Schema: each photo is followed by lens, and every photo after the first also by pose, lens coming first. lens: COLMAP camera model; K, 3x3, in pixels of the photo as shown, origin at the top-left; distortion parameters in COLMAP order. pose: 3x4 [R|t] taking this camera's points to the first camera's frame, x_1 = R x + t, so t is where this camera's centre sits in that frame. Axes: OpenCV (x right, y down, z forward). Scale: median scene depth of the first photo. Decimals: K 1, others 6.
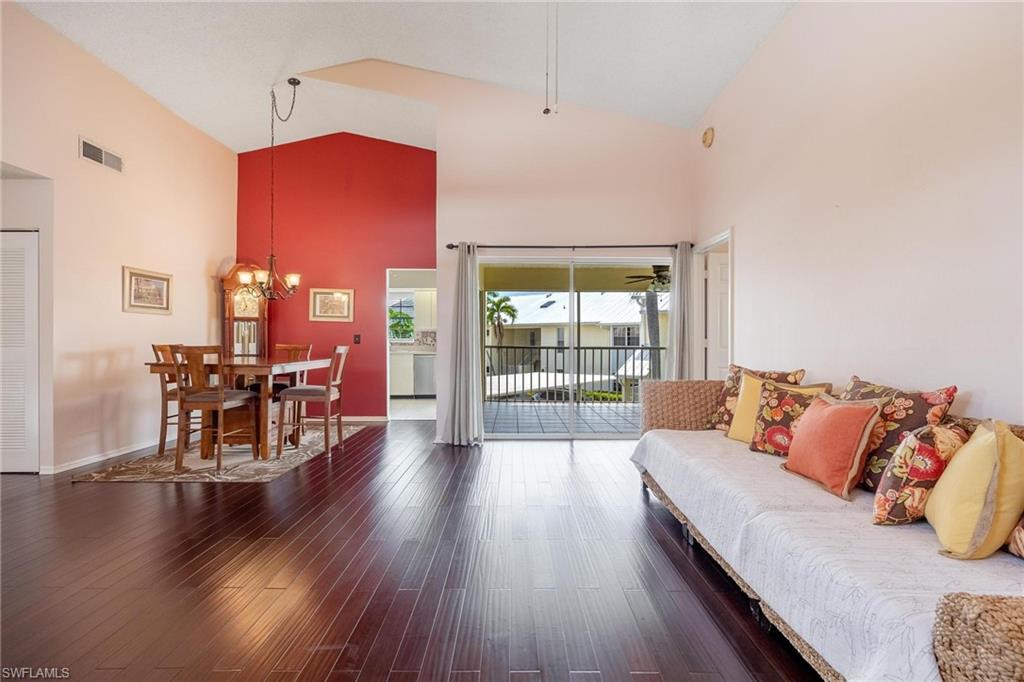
lens RADIAL K [[443.6, 0, 512.7], [0, 443.6, 339.8], [0, 0, 1]] dist [0.002966, 0.000024]
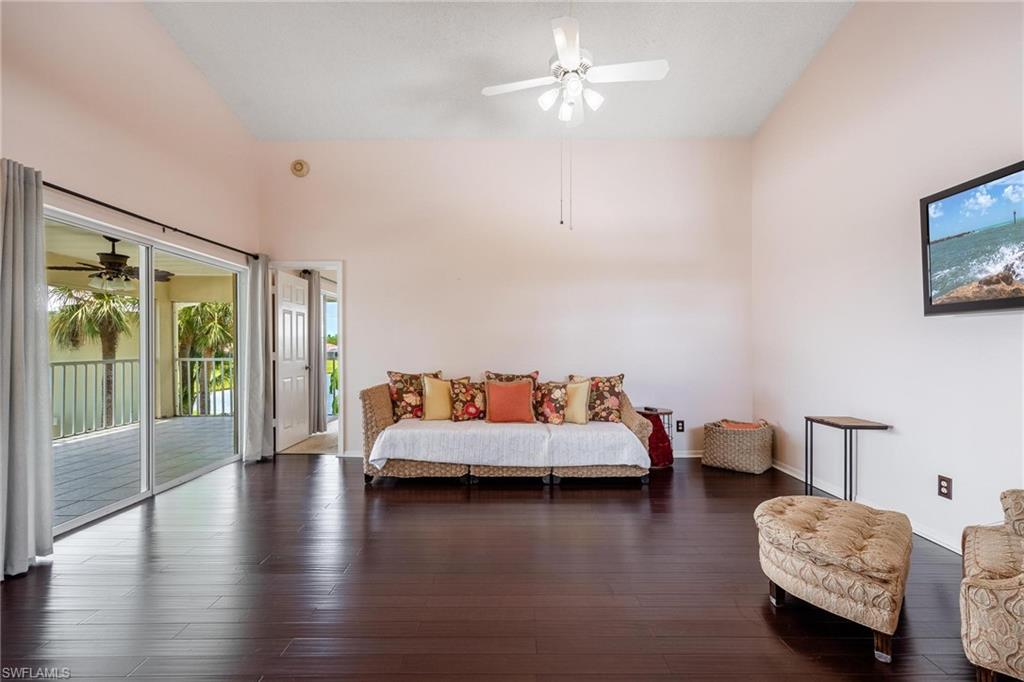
lens RADIAL K [[437.8, 0, 510.1], [0, 437.8, 347.1], [0, 0, 1]] dist [0.002427, -0.000076]
pose [[0.002937, -0.001186, 0.999995, -0.595845], [0.002981, 0.999995, 0.001177, -0.013675], [-0.999991, 0.002978, 0.002940, 0.447029]]
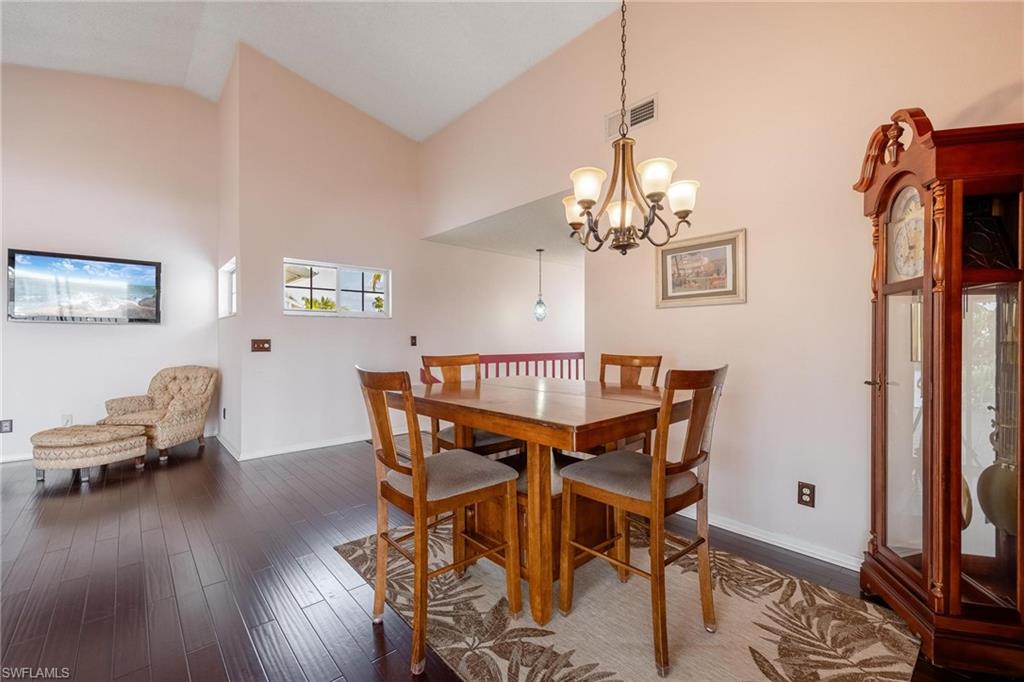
lens RADIAL K [[437.4, 0, 523.8], [0, 437.4, 340.1], [0, 0, 1]] dist [-0.012635, 0.000038]
pose [[-0.739789, -0.000432, -0.672838, -0.225494], [0.000548, 0.999999, -0.001244, -0.010021], [0.672838, -0.001289, -0.739789, 1.290200]]
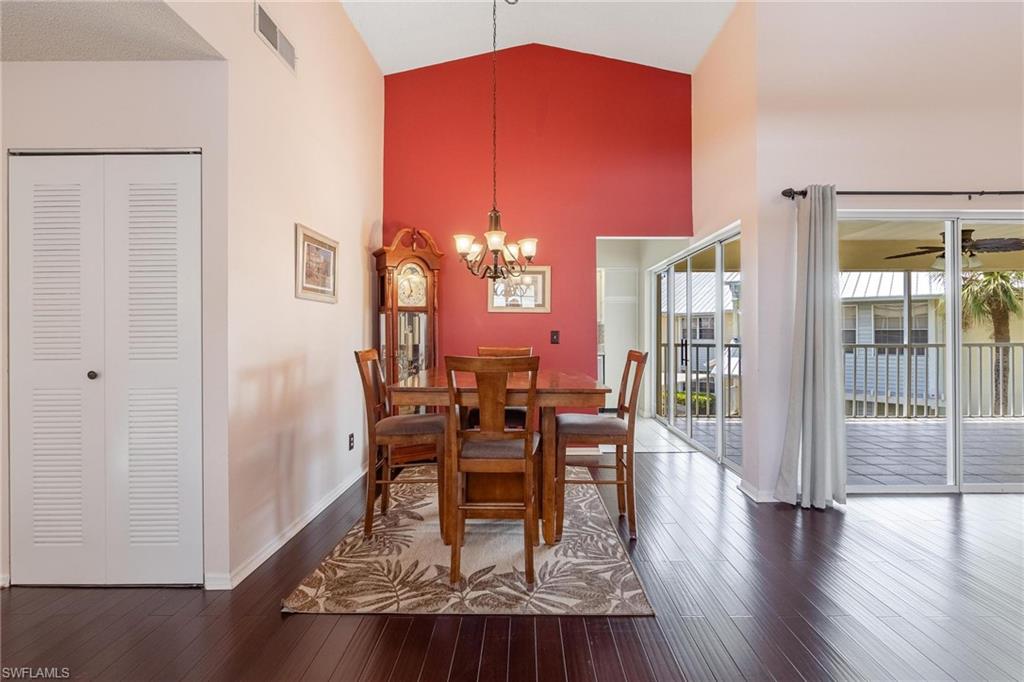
lens RADIAL K [[478.8, 0, 522.4], [0, 478.8, 329.4], [0, 0, 1]] dist [-0.002264, -0.000260]
pose [[0.999989, -0.004711, -0.000869, -0.527511], [0.004706, 0.999976, -0.005014, -0.013909], [0.000892, 0.005010, 0.999987, 0.318506]]
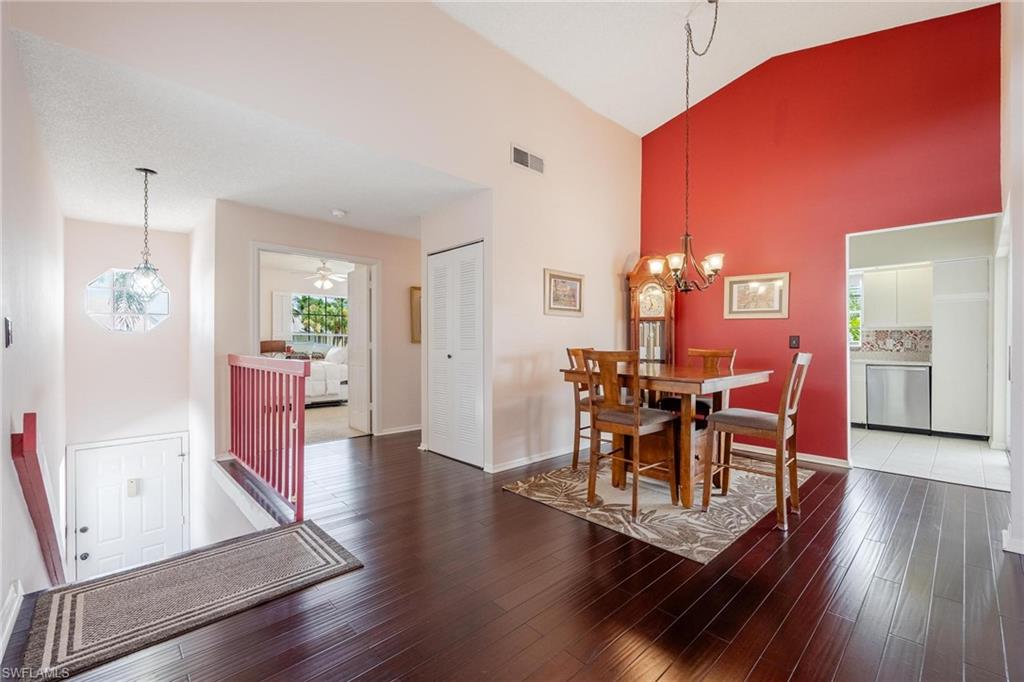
lens RADIAL K [[428.3, 0, 520.3], [0, 428.3, 343.1], [0, 0, 1]] dist [0.000641, -0.000053]
pose [[0.697270, -0.000694, -0.716808, -0.217933], [0.000433, 1.000000, -0.000546, 0.000148], [0.716808, 0.000070, 0.697270, 0.280357]]
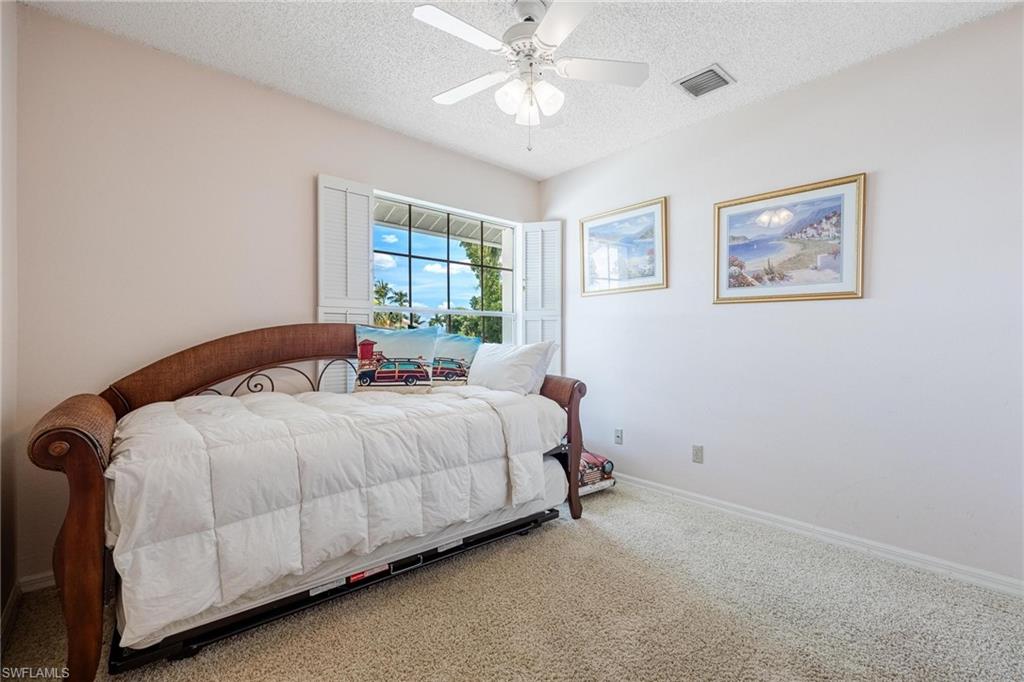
lens RADIAL K [[428.3, 0, 520.3], [0, 428.3, 343.1], [0, 0, 1]] dist [0.000641, -0.000053]
pose [[0.686071, 0.002451, -0.727530, -1.506870], [0.003630, 0.999970, 0.006791, 0.011199], [0.727525, -0.007300, 0.686042, 0.564603]]
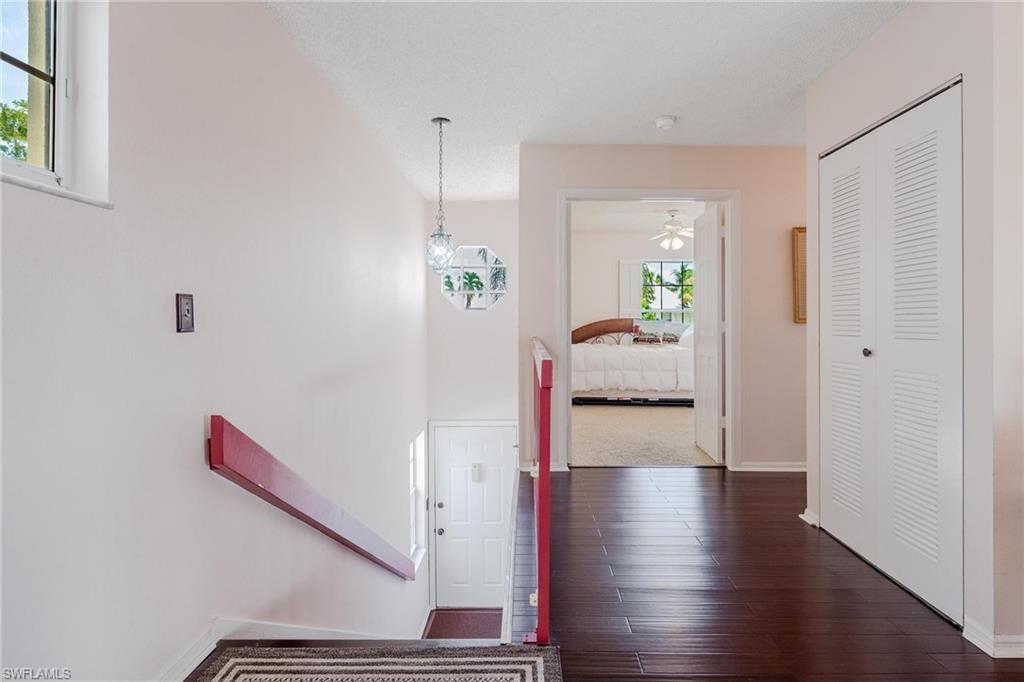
lens RADIAL K [[501.7, 0, 526.4], [0, 501.7, 319.4], [0, 0, 1]] dist [-0.001646, -0.000293]
pose [[-0.004403, -0.002240, -0.999988, -0.452343], [-0.001498, 0.999996, -0.002233, -0.004209], [0.999989, 0.001488, -0.004406, 0.454319]]
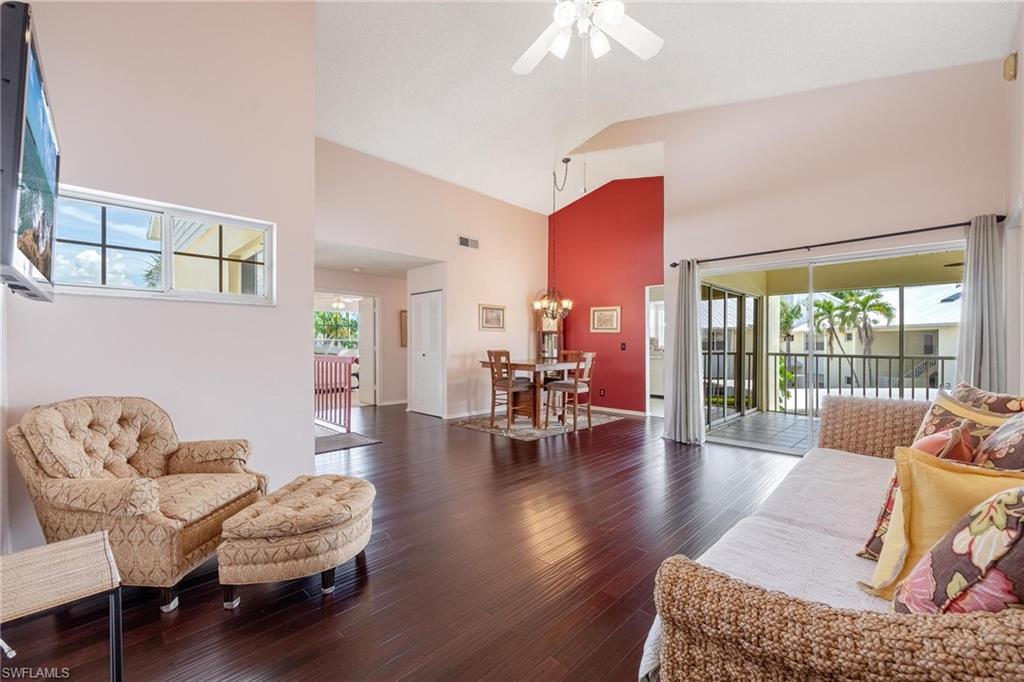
lens RADIAL K [[417.1, 0, 515.9], [0, 417.1, 345.2], [0, 0, 1]] dist [0.001510, 0.000103]
pose [[0.715914, -0.000513, -0.698188, 0.315845], [0.001140, 0.999999, 0.000435, -0.007730], [0.698187, -0.001107, 0.715914, -0.040493]]
